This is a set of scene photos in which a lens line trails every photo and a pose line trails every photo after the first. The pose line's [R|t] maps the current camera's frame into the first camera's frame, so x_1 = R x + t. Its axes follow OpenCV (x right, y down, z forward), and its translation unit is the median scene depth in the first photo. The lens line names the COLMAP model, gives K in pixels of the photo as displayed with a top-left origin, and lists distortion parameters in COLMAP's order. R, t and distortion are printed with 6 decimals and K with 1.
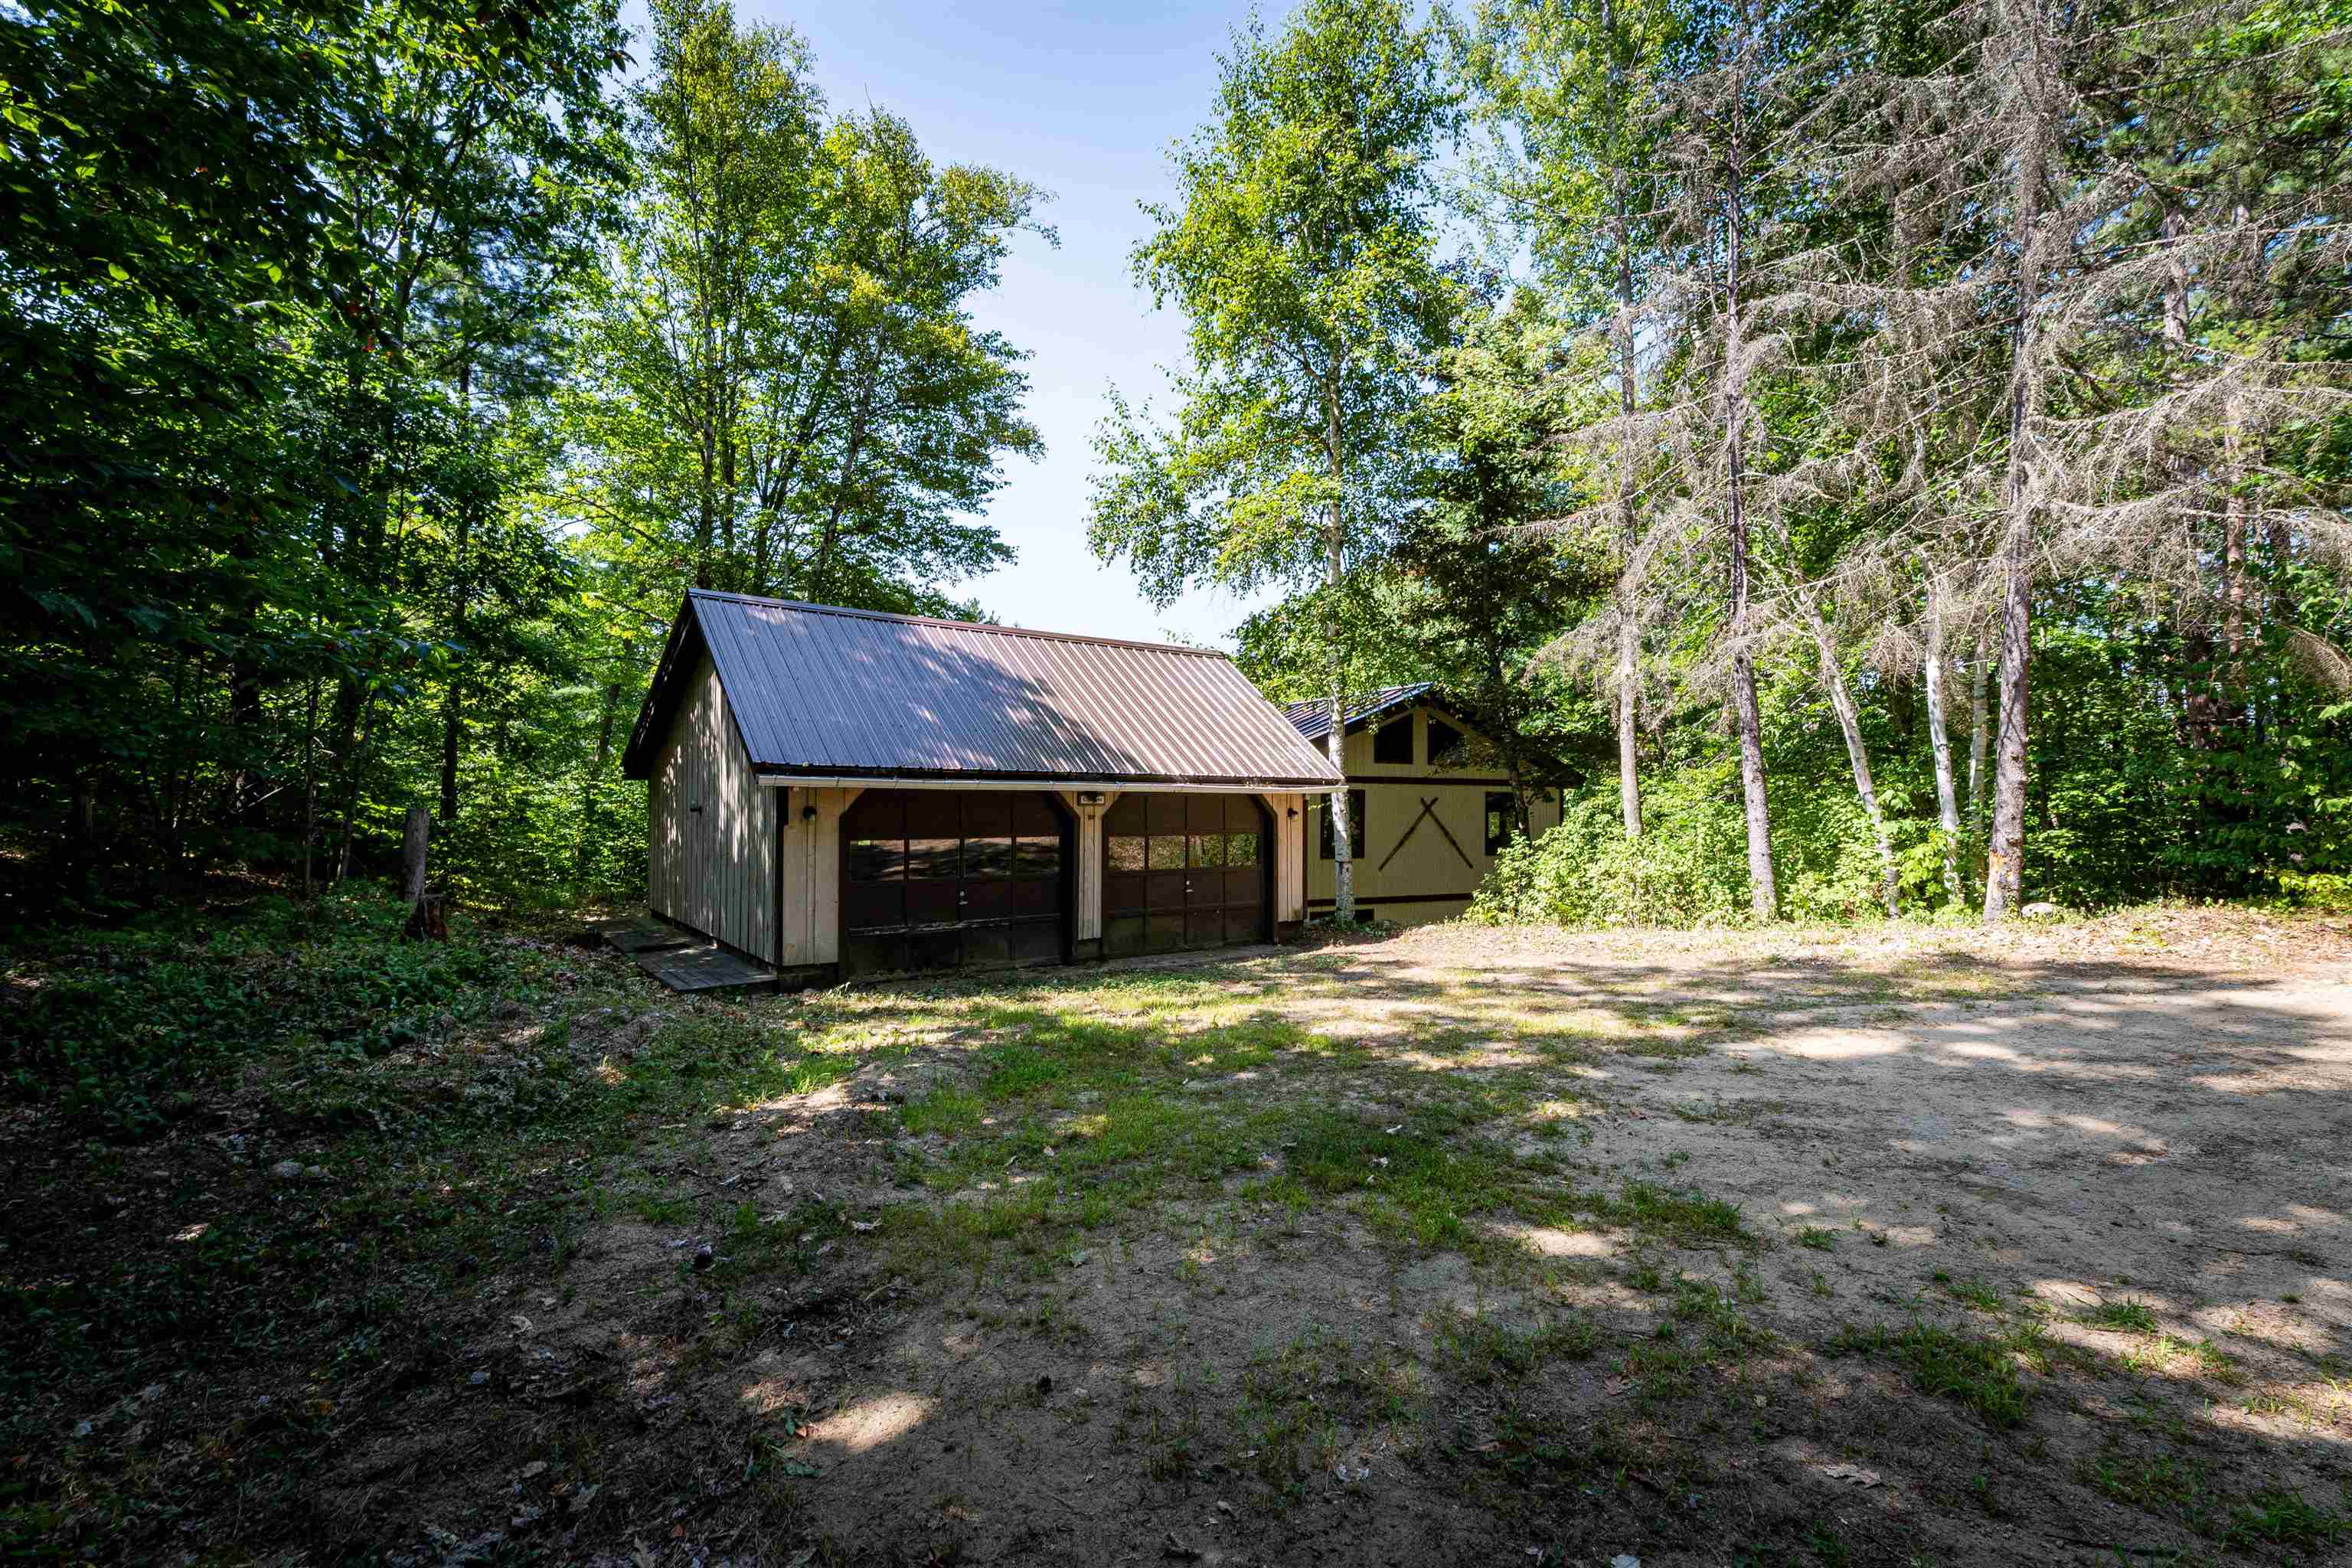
lens RADIAL K [[1035.4, 0, 1182.9], [0, 1035.4, 795.8], [0, 0, 1]] dist [0.001884, -0.000908]
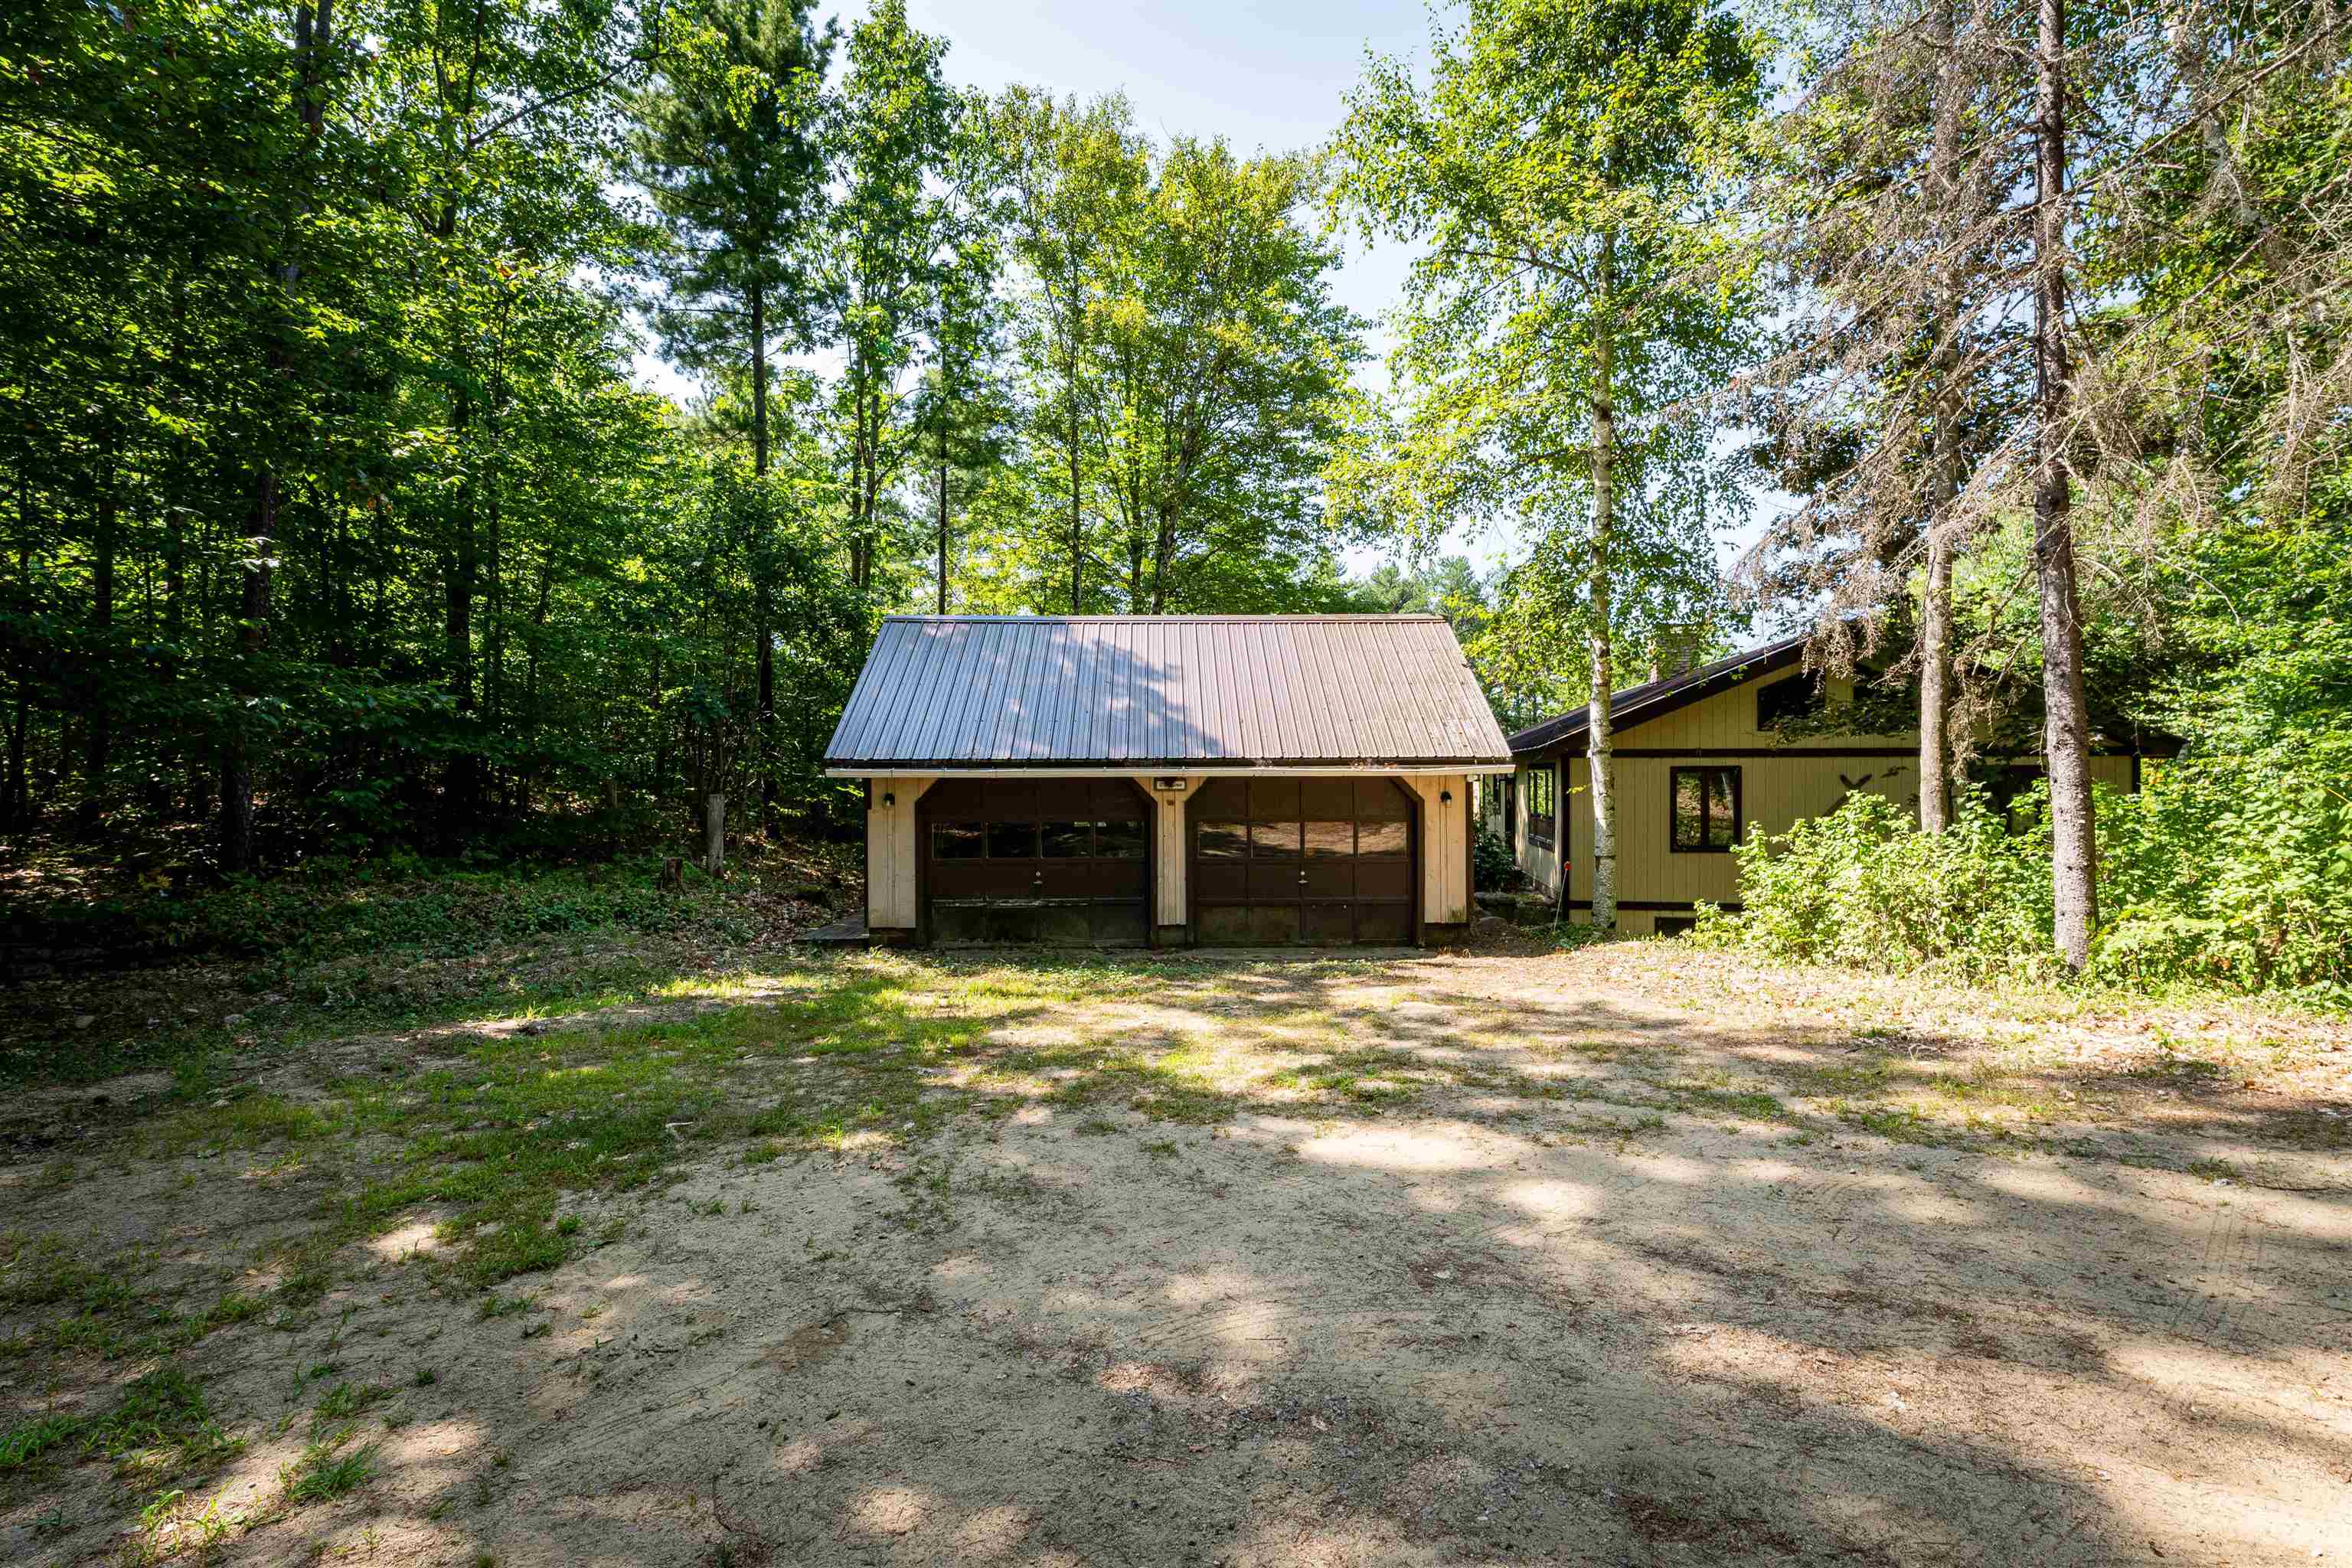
lens RADIAL K [[1035.4, 0, 1180.9], [0, 1035.4, 780.5], [0, 0, 1]] dist [0.001884, -0.000908]
pose [[0.812109, -0.008925, -0.583437, 1.158300], [0.012330, 0.999922, 0.001866, -0.005464], [0.583375, -0.008709, 0.812156, 0.462587]]
